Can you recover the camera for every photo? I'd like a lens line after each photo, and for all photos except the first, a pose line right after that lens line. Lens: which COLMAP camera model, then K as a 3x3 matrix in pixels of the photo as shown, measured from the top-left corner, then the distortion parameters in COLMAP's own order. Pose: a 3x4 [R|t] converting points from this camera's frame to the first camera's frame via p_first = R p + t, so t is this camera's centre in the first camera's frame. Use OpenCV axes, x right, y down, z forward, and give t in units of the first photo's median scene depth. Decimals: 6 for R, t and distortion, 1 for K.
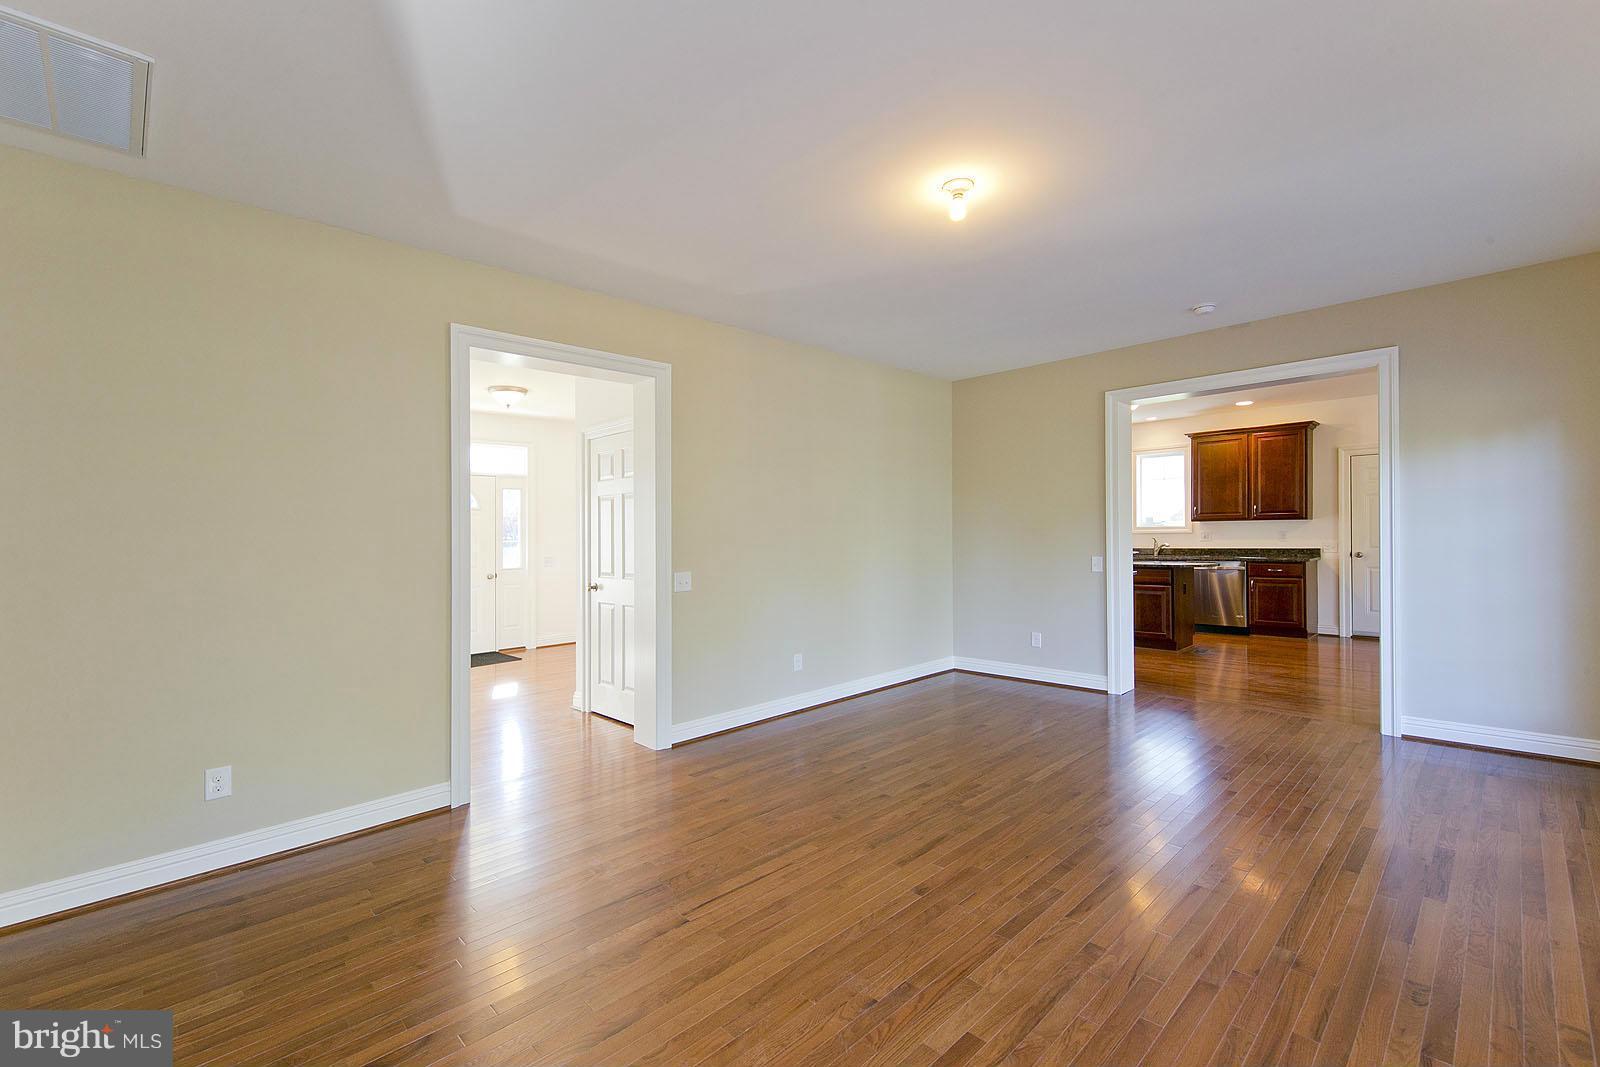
lens RADIAL K [[678.6, 0, 800.3], [0, 678.6, 525.2], [0, 0, 1]] dist [0.014661, 0.000043]
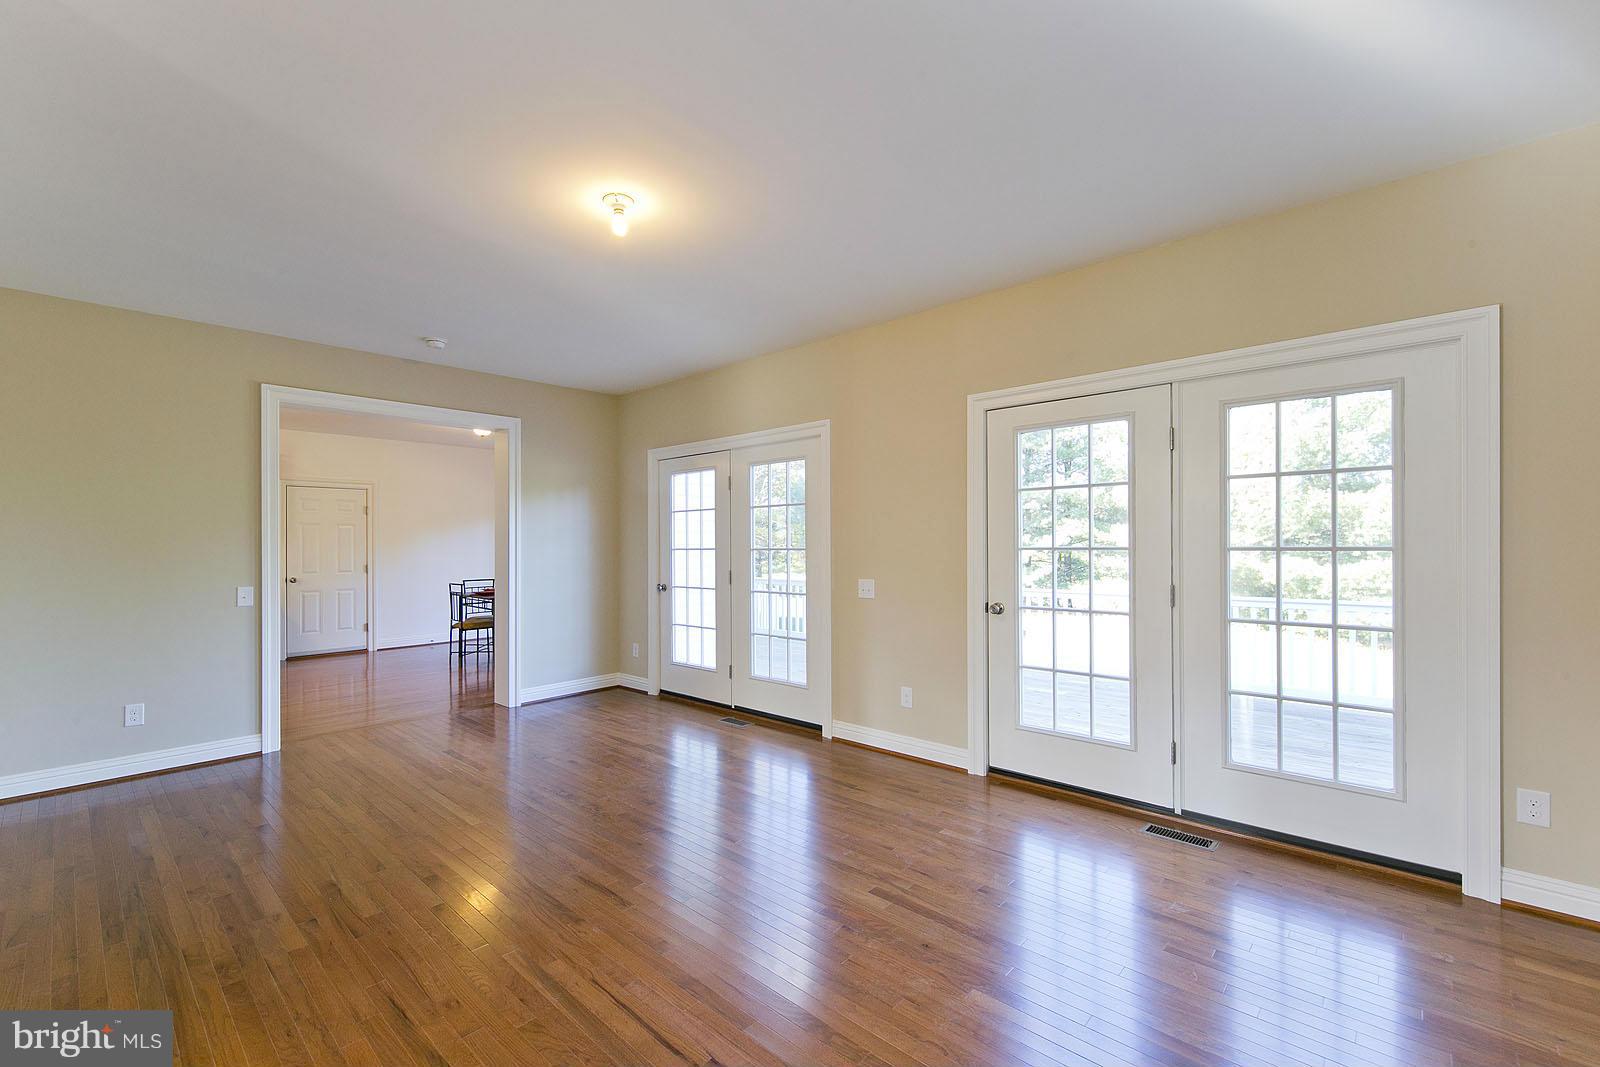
lens RADIAL K [[691.9, 0, 781.1], [0, 691.9, 539.9], [0, 0, 1]] dist [0.002975, -0.000143]
pose [[-0.041096, 0.026229, 0.998811, -0.284352], [0.001894, 0.999656, -0.026174, 0.010272], [-0.999153, 0.000816, -0.041131, 0.291157]]
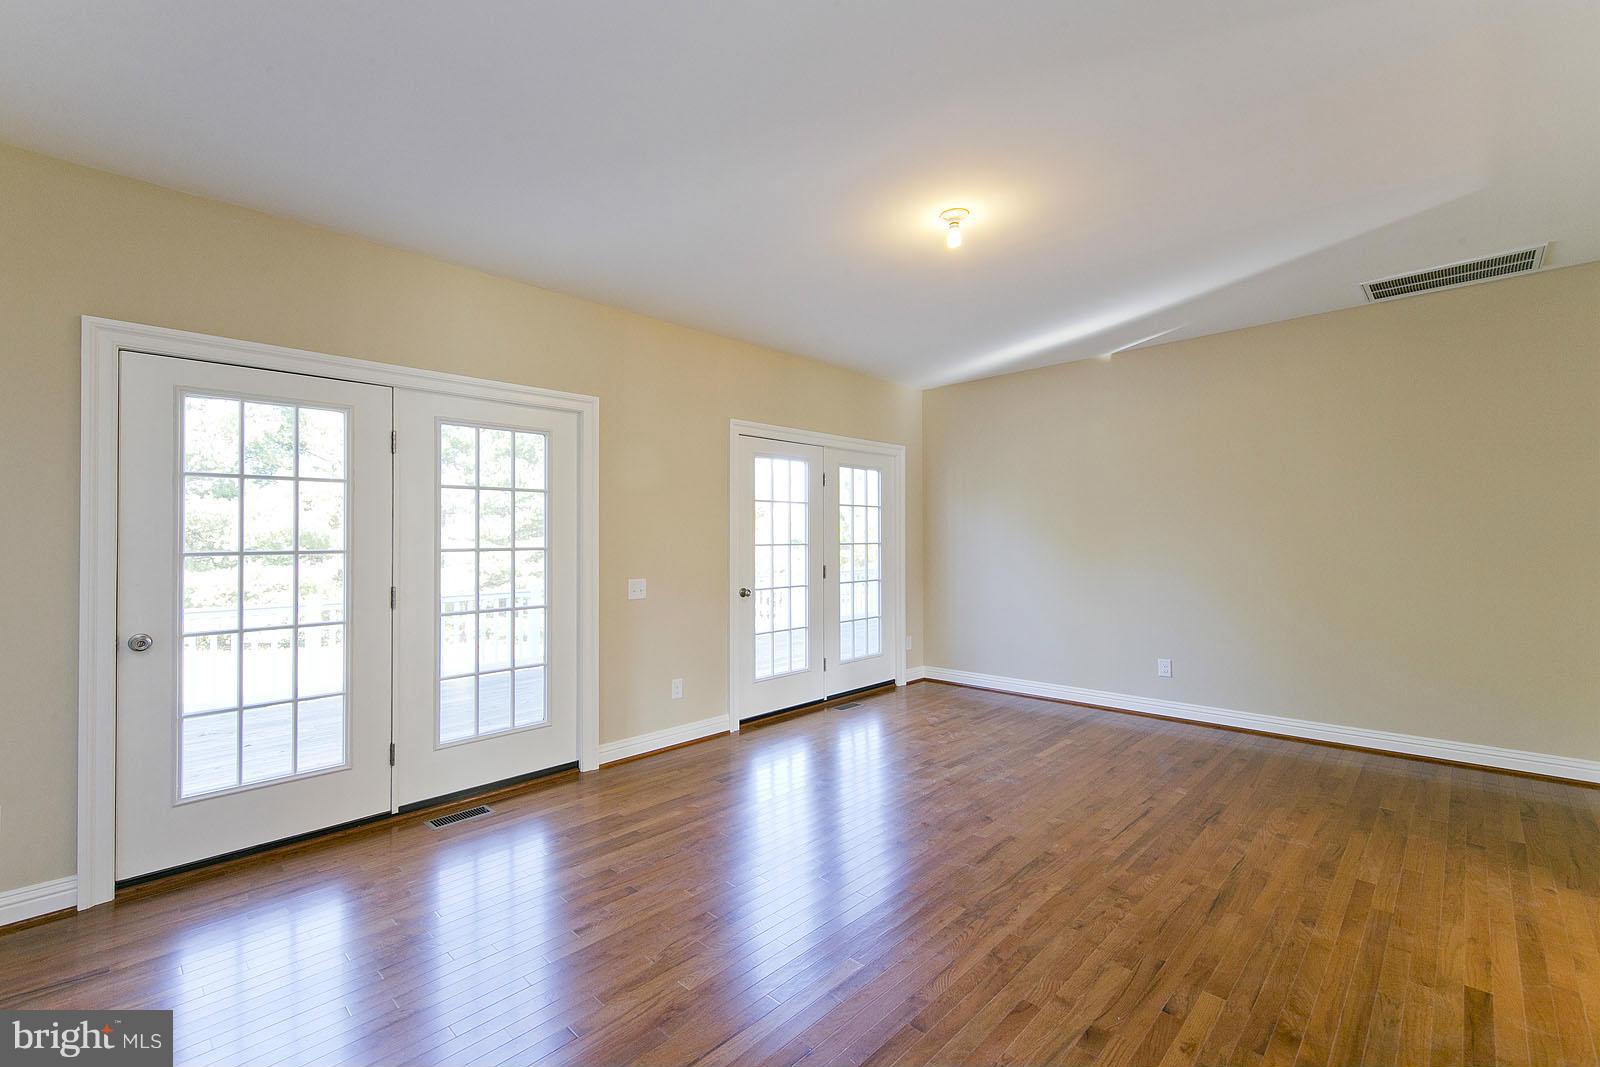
lens RADIAL K [[676.2, 0, 793.2], [0, 676.2, 541.8], [0, 0, 1]] dist [0.011822, -0.000350]
pose [[-0.999247, 0.028687, -0.026144, 0.181066], [0.028806, 0.999576, -0.004196, 0.004307], [0.026012, -0.004946, -0.999649, 0.734165]]
